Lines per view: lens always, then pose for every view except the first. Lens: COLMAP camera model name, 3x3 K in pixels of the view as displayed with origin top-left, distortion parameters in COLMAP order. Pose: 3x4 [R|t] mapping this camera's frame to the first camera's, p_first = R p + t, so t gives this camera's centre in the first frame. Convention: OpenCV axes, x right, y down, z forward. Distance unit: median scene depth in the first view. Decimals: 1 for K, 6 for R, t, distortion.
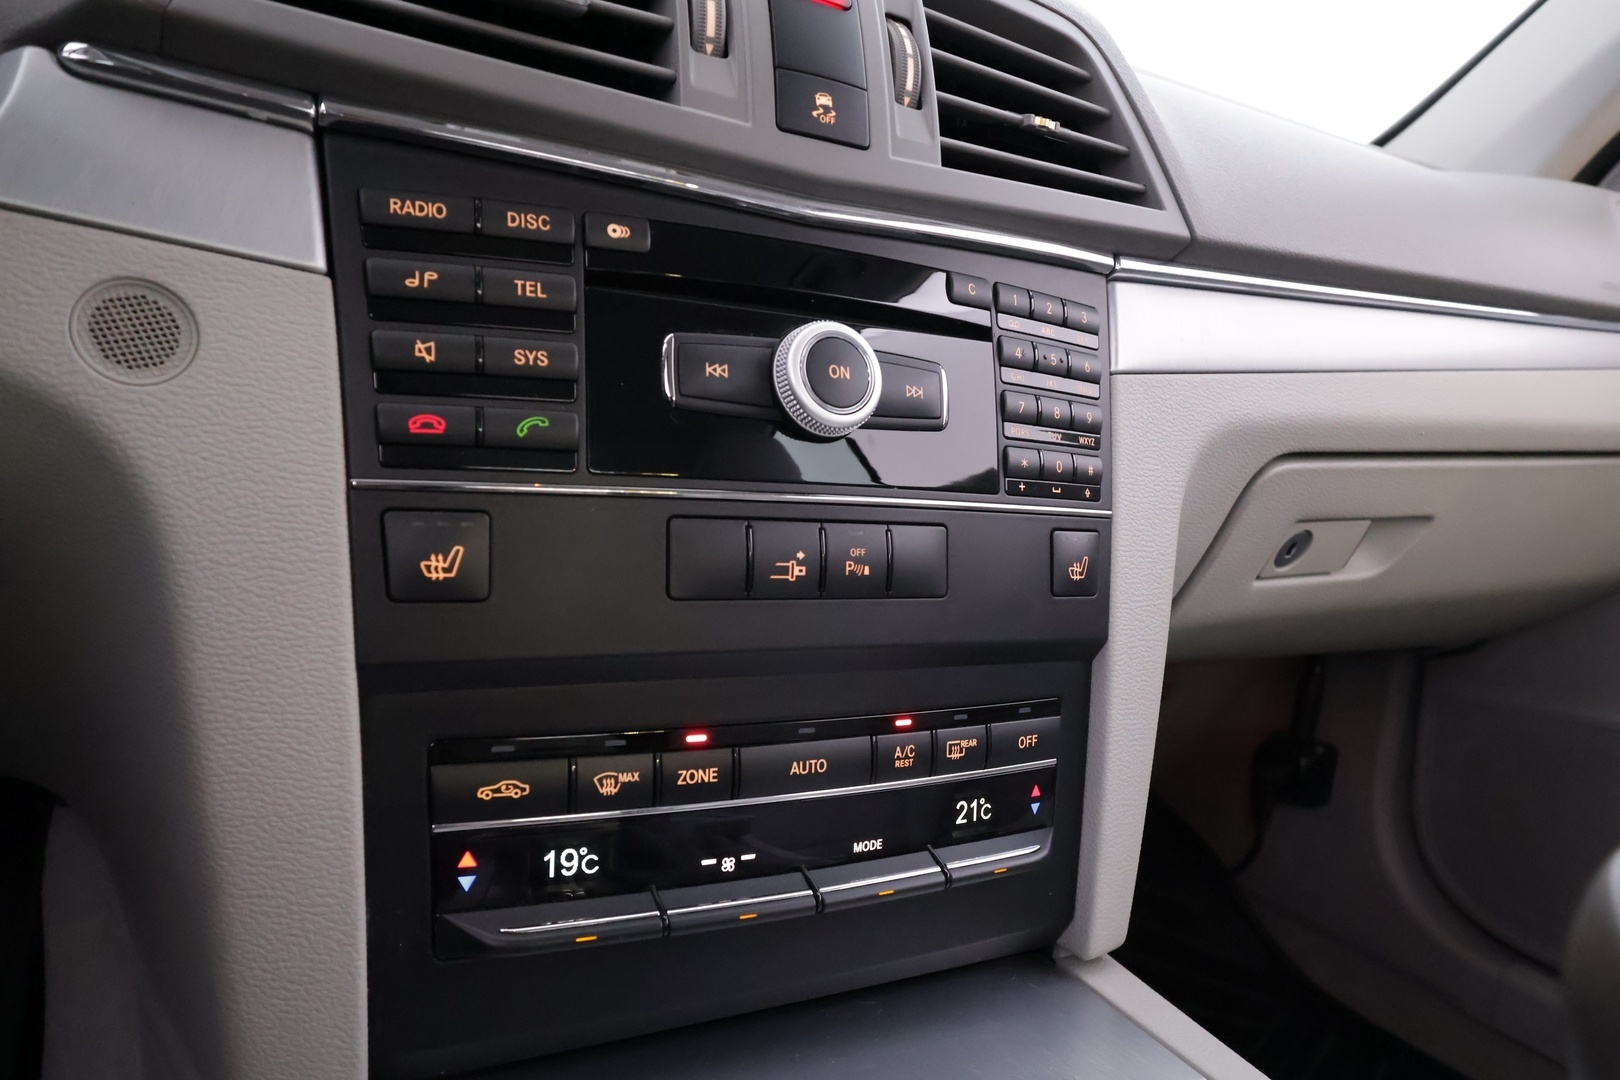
lens RADIAL K [[1076.5, 0, 818.4], [0, 1076.5, 543.6], [0, 0, 1]] dist [0.004618, -0.005134]
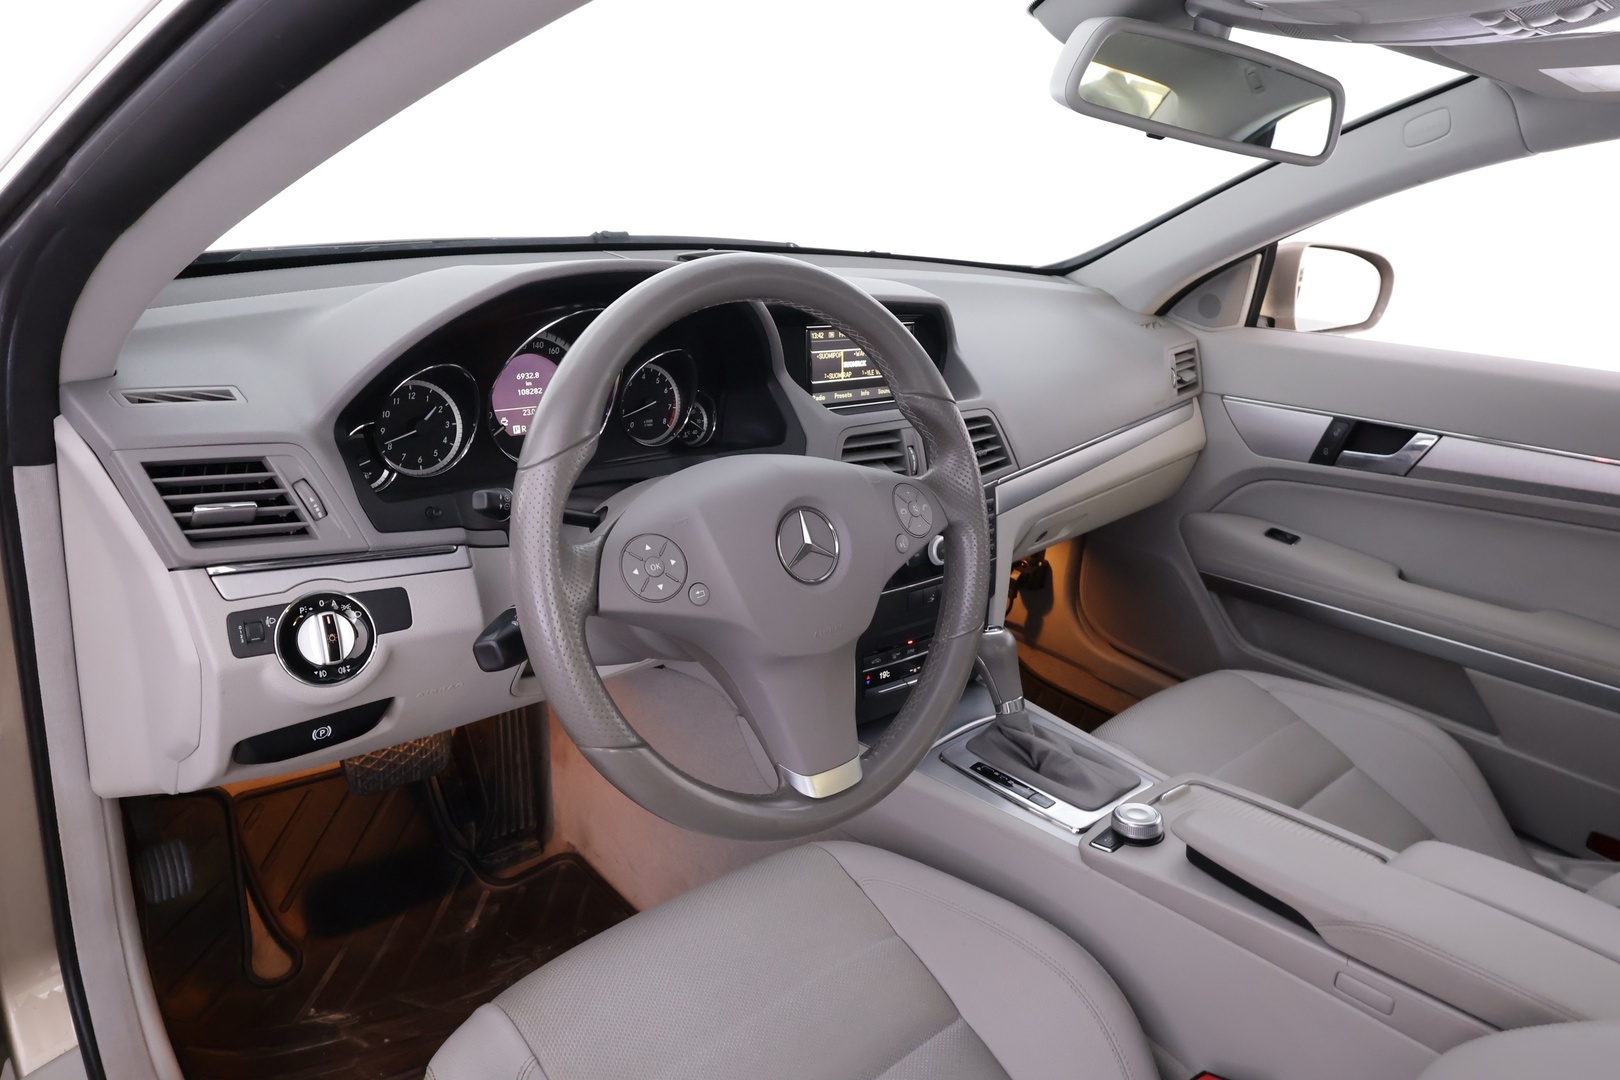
lens RADIAL K [[1076.5, 0, 808.1], [0, 1076.5, 534.8], [0, 0, 1]] dist [0.004618, -0.005134]
pose [[0.970557, -0.076083, 0.228542, -1.352986], [0.018240, 0.969295, 0.245225, -1.185234], [-0.240182, -0.233836, 0.942143, -2.573052]]
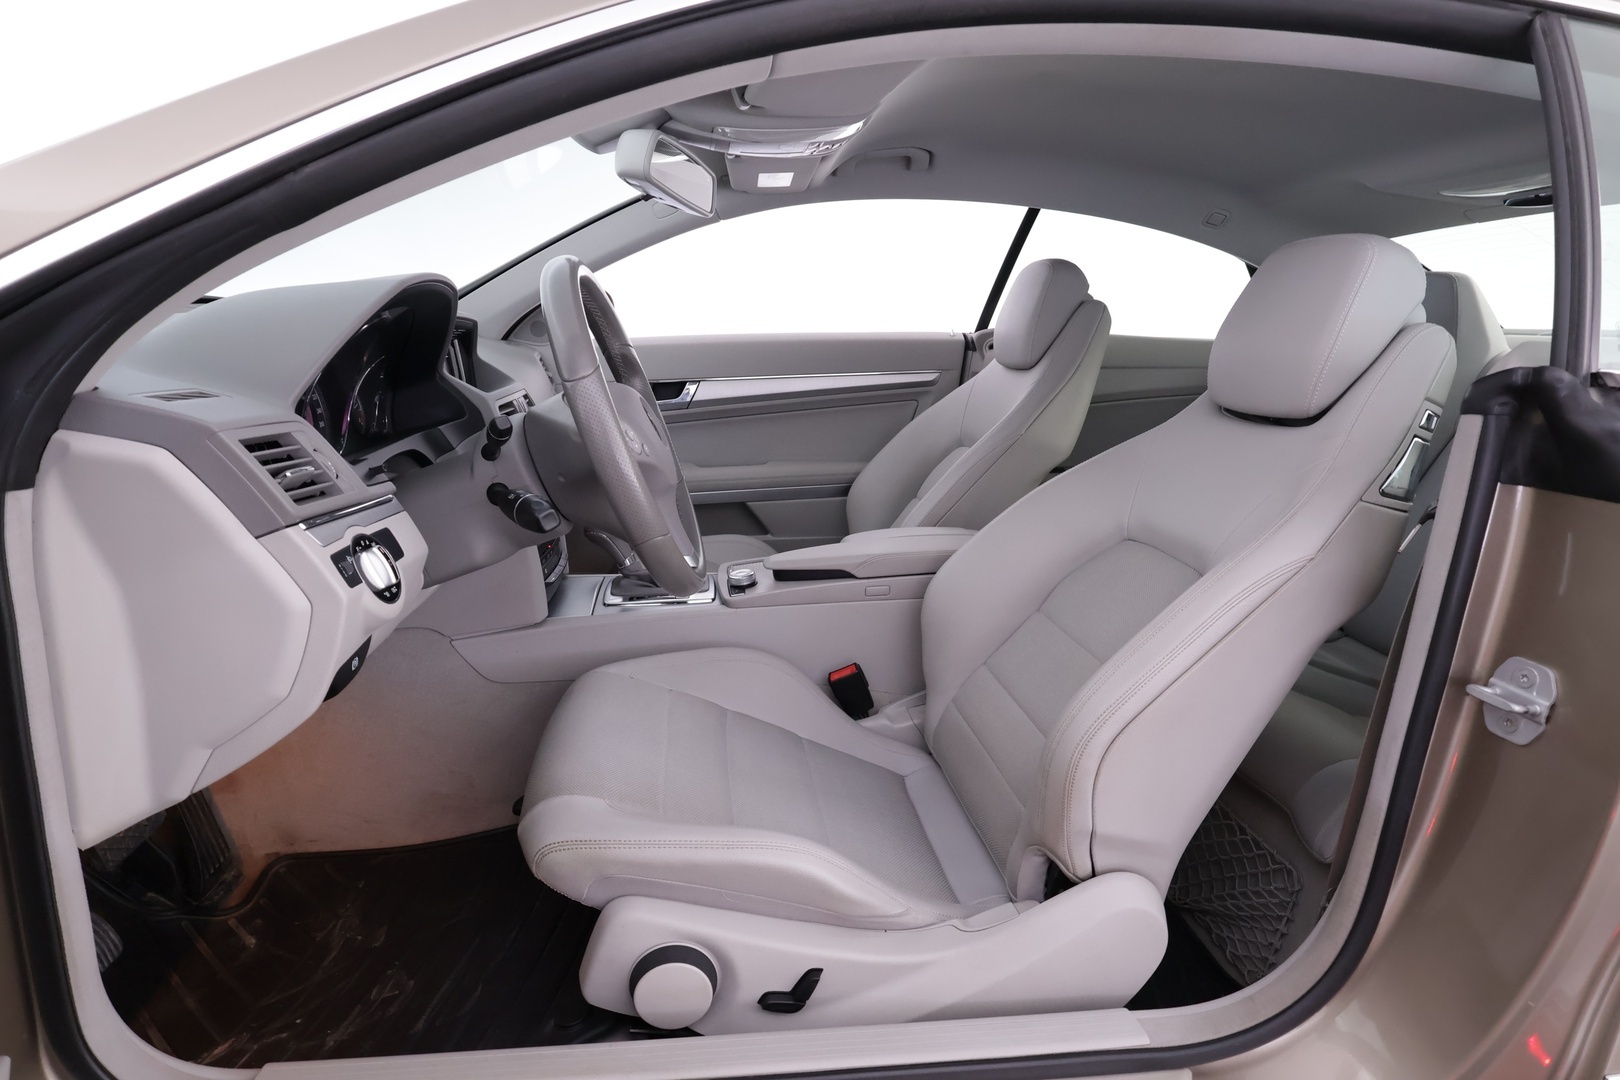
lens RADIAL K [[899.1, 0, 814.8], [0, 899.1, 551.5], [0, 0, 1]] dist [0.005461, -0.000414]
pose [[0.355739, -0.298748, 0.885550, -3.912577], [0.111609, 0.954332, 0.277117, -0.979487], [-0.927897, 0.000254, 0.372836, -2.145851]]
